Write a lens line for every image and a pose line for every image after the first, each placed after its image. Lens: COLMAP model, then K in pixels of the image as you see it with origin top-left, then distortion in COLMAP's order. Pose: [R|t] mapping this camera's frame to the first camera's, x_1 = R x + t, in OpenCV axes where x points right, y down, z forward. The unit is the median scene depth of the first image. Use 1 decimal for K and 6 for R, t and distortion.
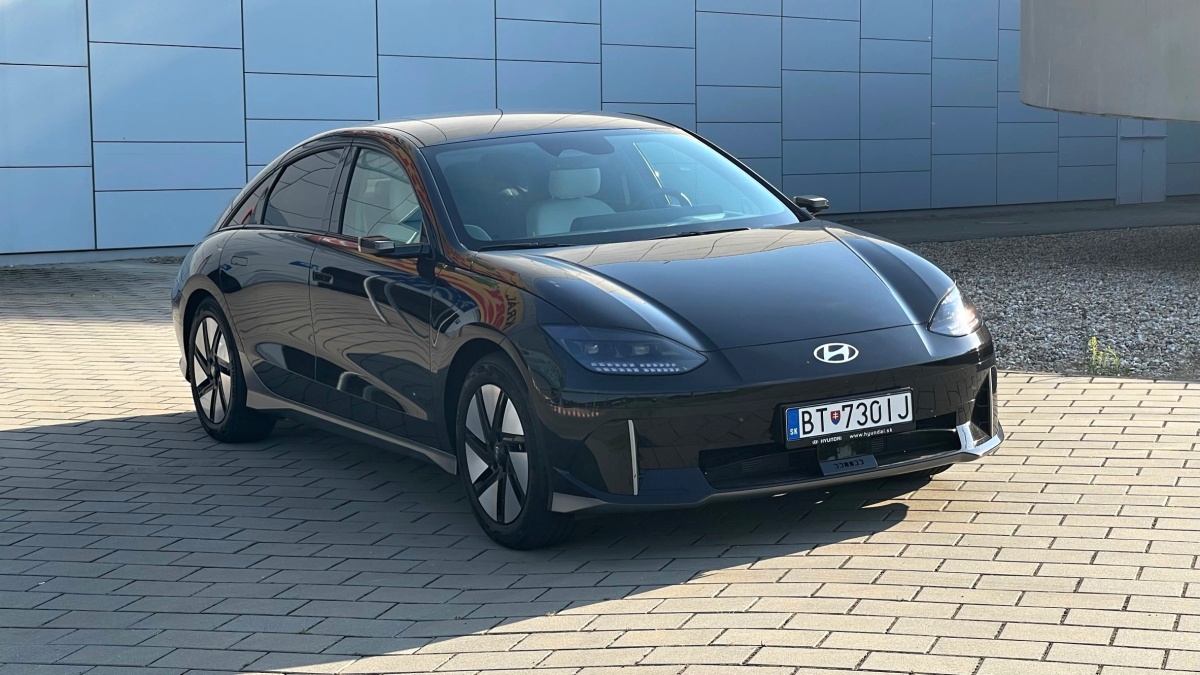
lens RADIAL K [[2219.0, 0, 600.0], [0, 2219.0, 337.5], [0, 0, 1]] dist [0.170048, 0.025389]
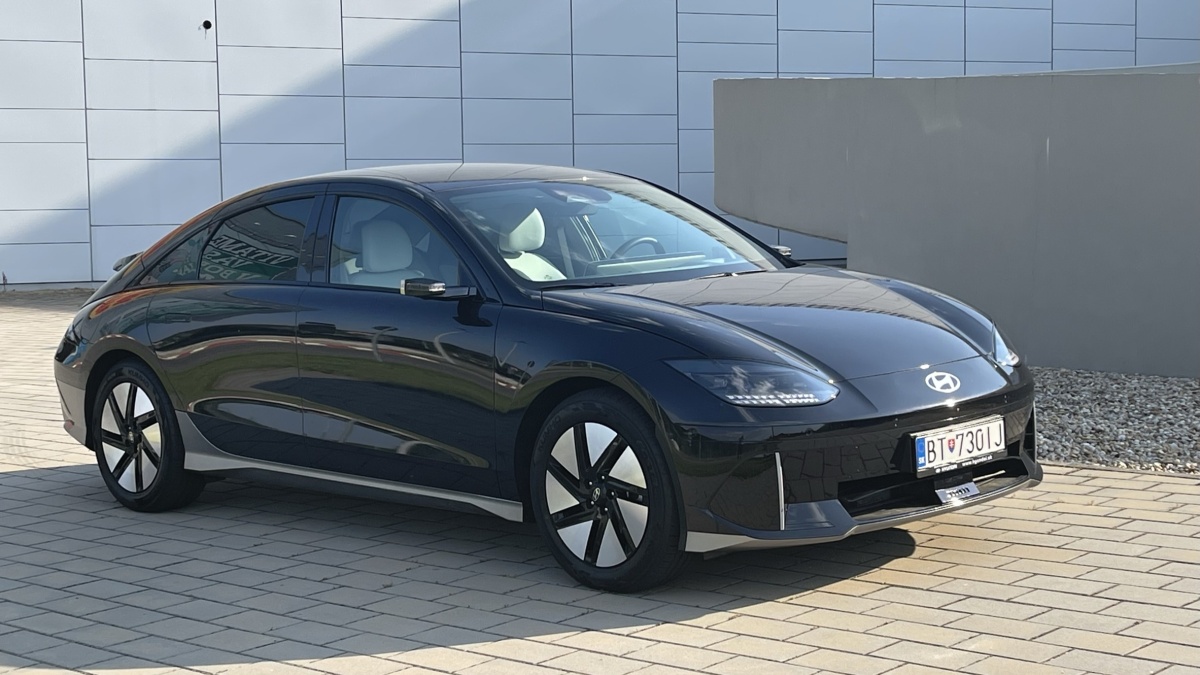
lens RADIAL K [[1881.0, 0, 600.0], [0, 1881.0, 337.5], [0, 0, 1]] dist [0.225916, -1.464549]
pose [[0.962033, -0.013565, 0.272595, -0.277744], [0.026803, 0.998632, -0.044898, 0.021126], [-0.271614, 0.050500, 0.961081, 0.217501]]
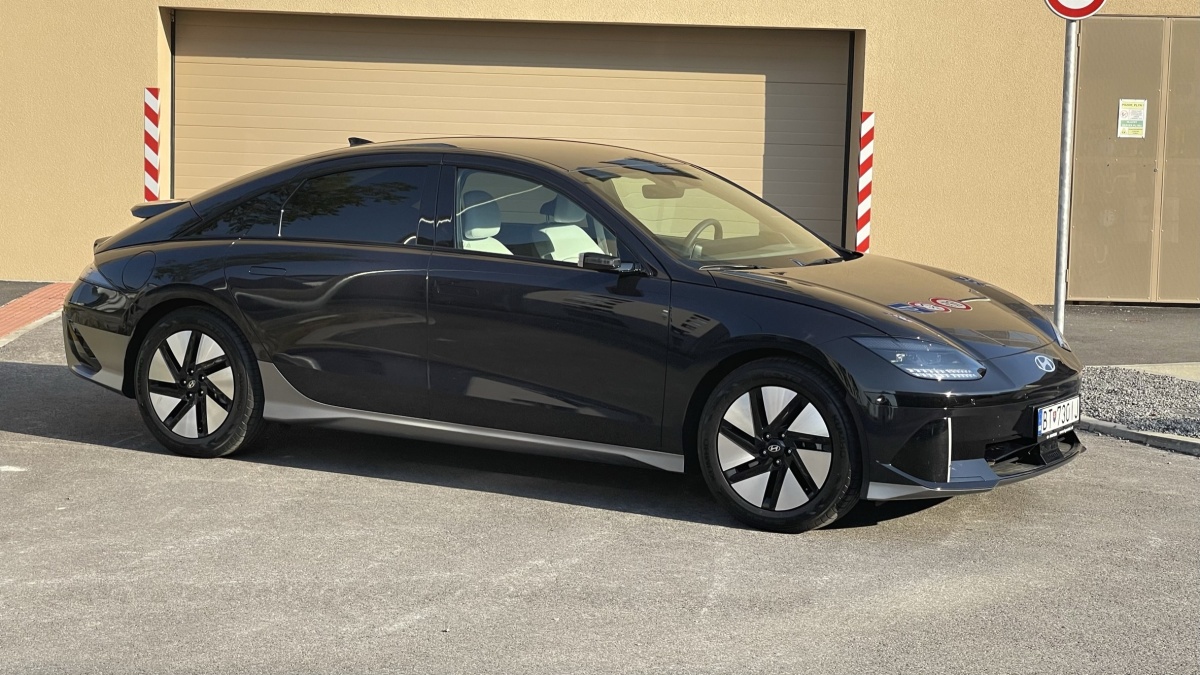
lens RADIAL K [[2219.0, 0, 600.0], [0, 2219.0, 337.5], [0, 0, 1]] dist [0.170048, 0.025389]
pose [[0.854019, 0.016264, 0.519988, -0.734124], [-0.006890, 0.999777, -0.019955, 0.018823], [-0.520197, 0.013459, 0.853940, 0.089252]]
